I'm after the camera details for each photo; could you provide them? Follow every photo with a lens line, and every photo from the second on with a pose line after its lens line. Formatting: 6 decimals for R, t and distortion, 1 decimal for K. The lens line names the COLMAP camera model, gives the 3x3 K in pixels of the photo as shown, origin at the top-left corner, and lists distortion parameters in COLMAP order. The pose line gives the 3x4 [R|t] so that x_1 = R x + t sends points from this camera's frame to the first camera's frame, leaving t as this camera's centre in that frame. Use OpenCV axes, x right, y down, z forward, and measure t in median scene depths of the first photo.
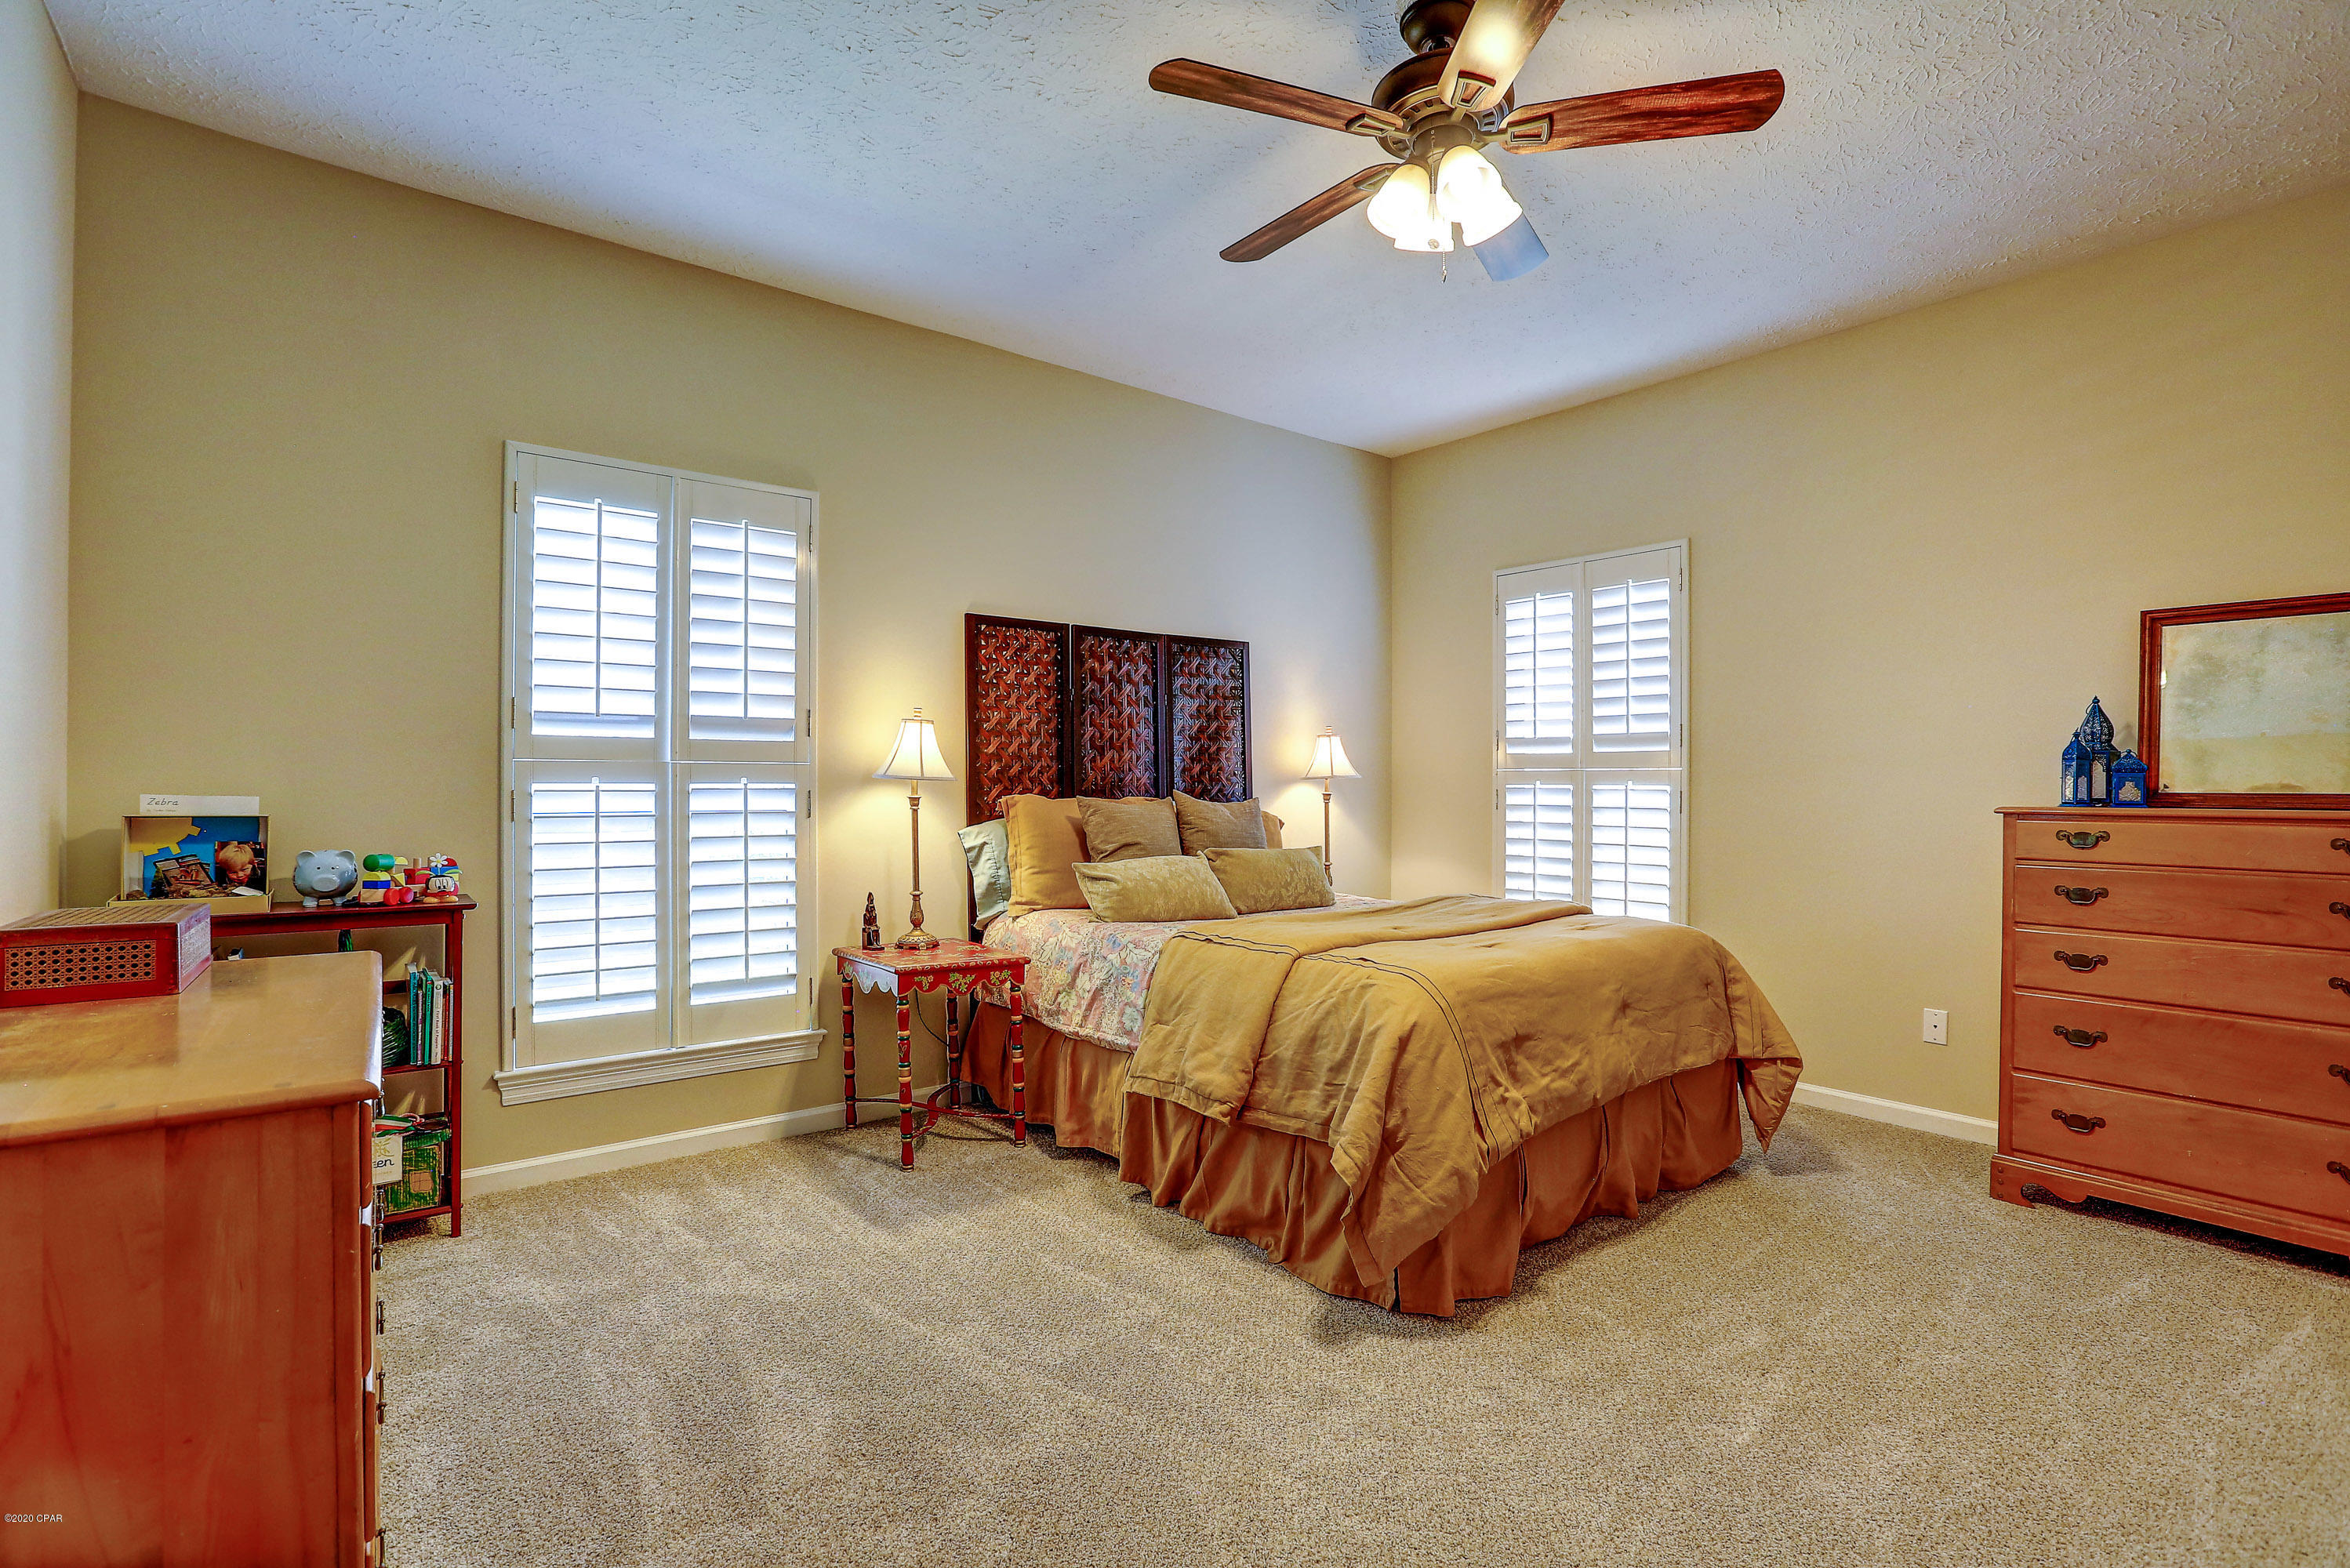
lens RADIAL K [[1072.1, 0, 1174.9], [0, 1072.1, 782.1], [0, 0, 1]] dist [-0.042384, 0.011801]
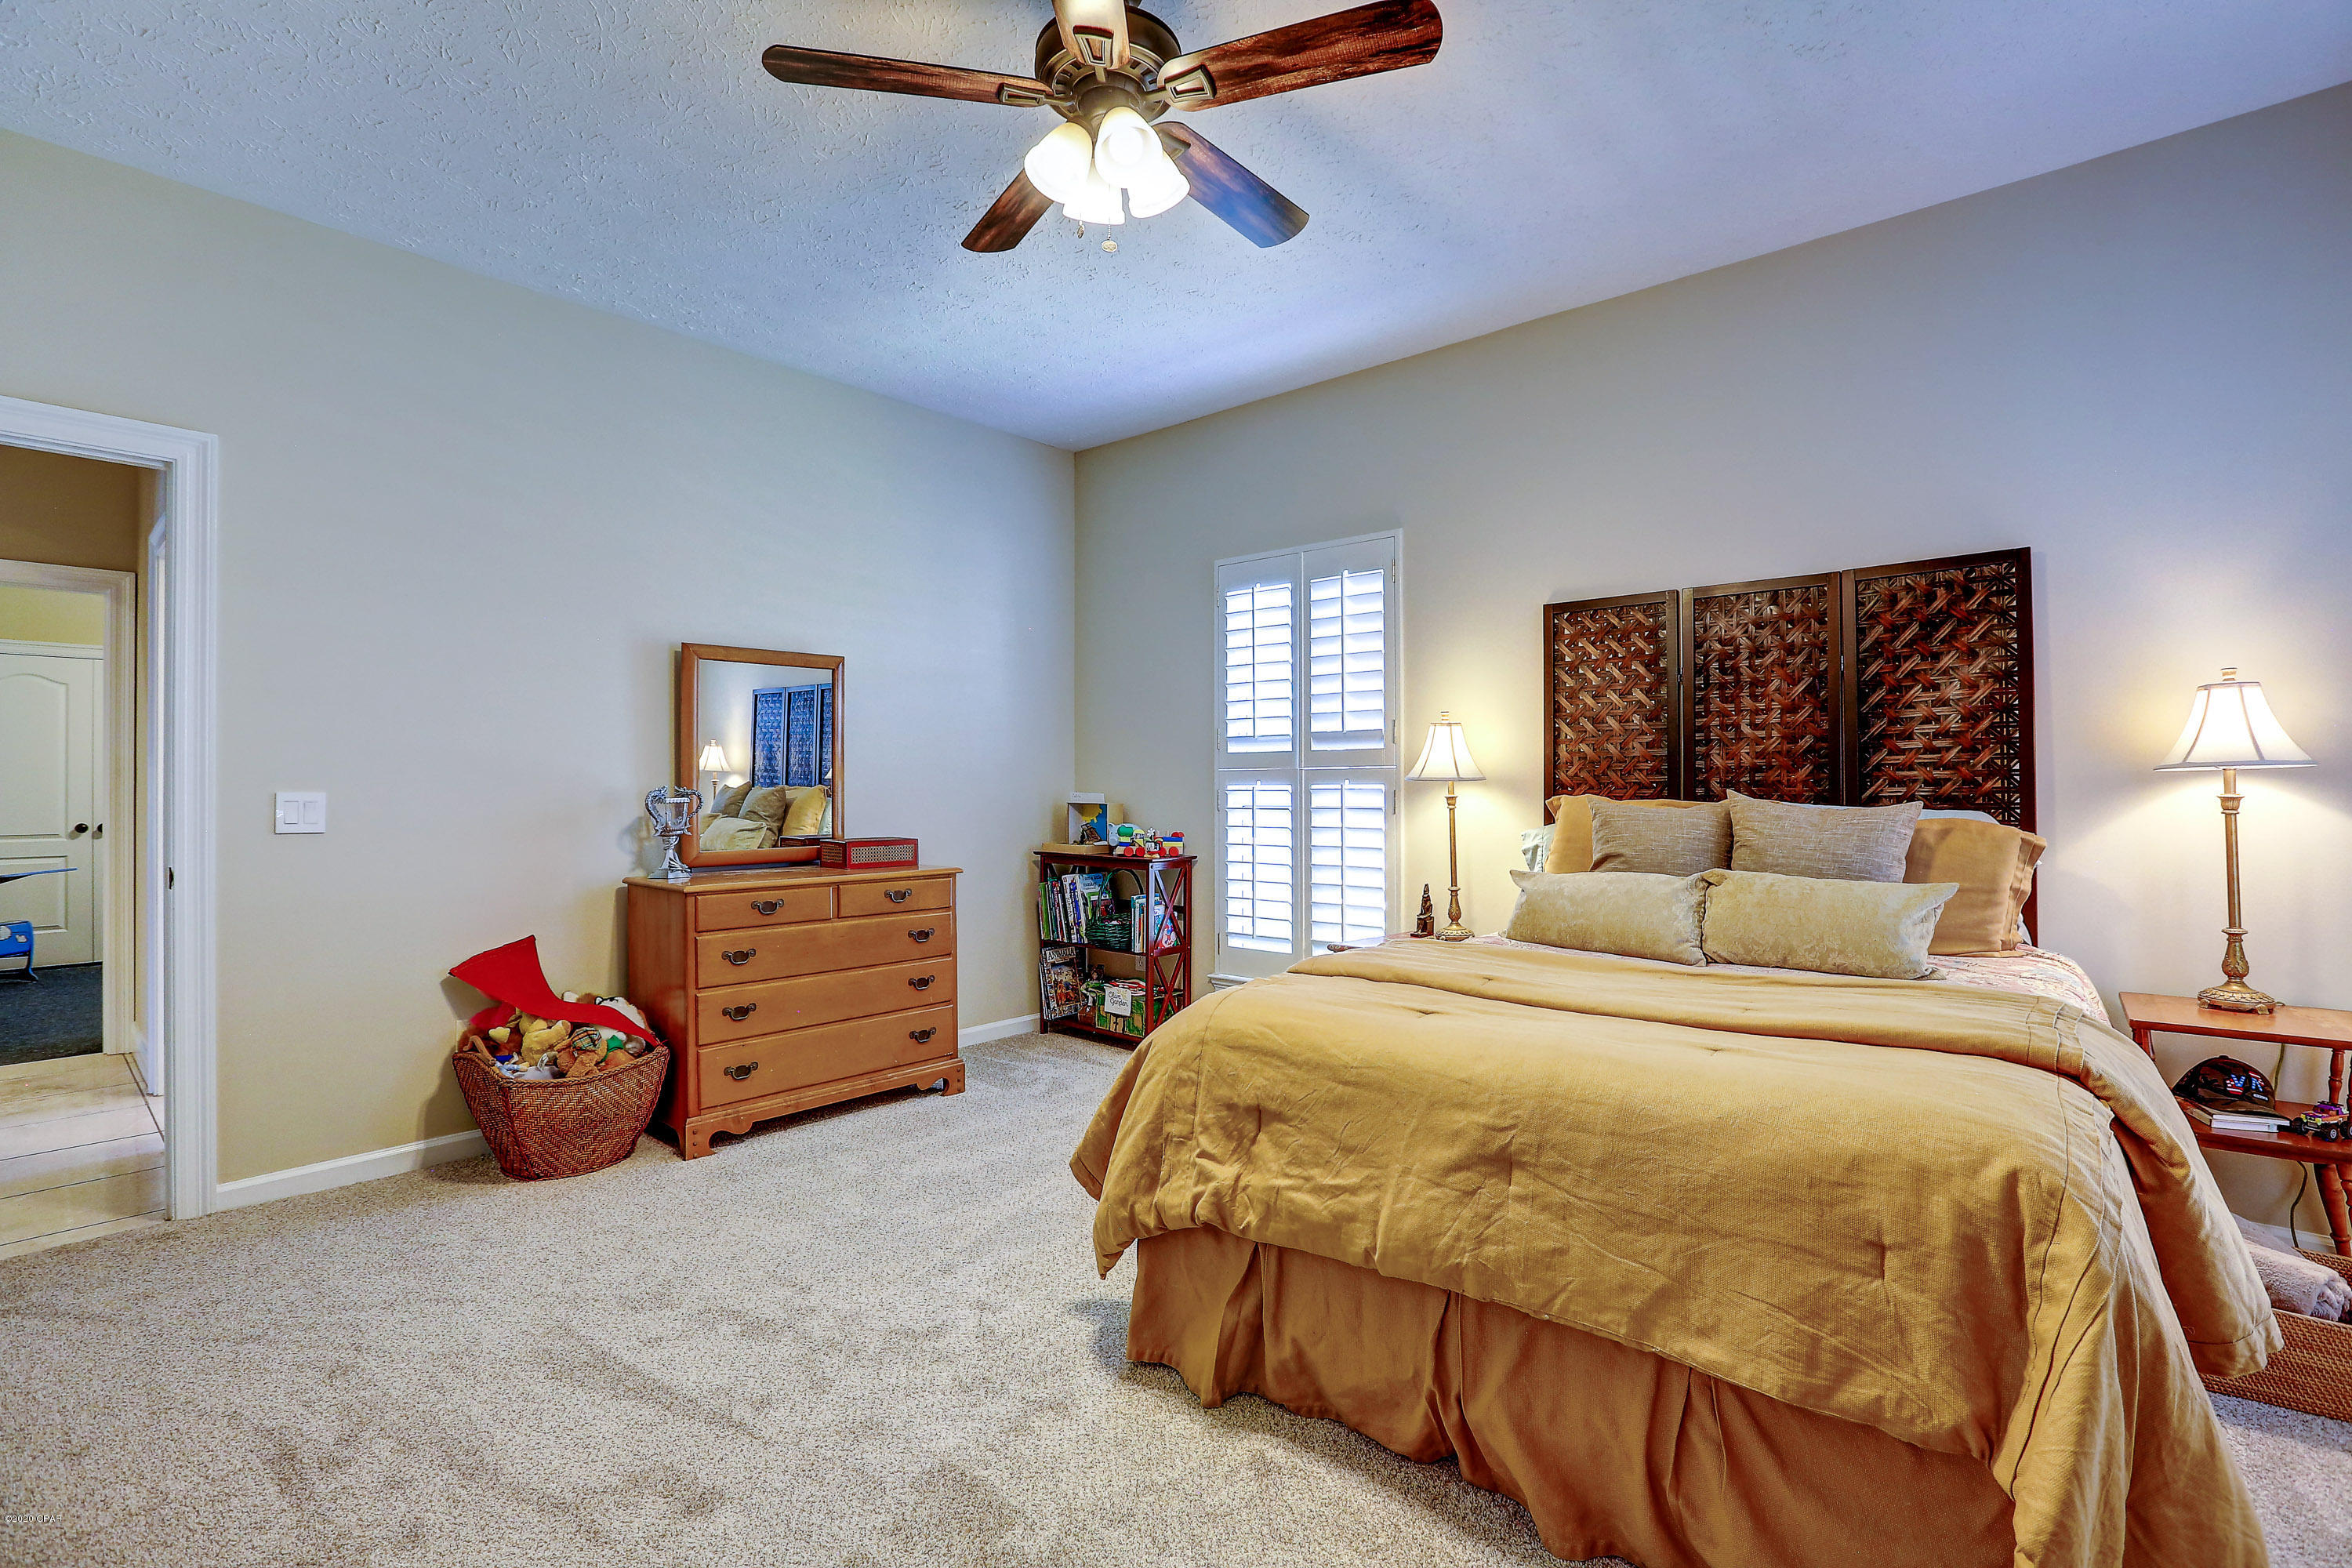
lens RADIAL K [[1073.1, 0, 1167.7], [0, 1073.1, 767.2], [0, 0, 1]] dist [-0.042384, 0.011801]
pose [[0.210343, -0.014816, -0.977515, 0.768416], [0.012615, 0.999843, -0.012440, -0.005589], [0.977546, -0.009715, 0.210497, 0.540619]]
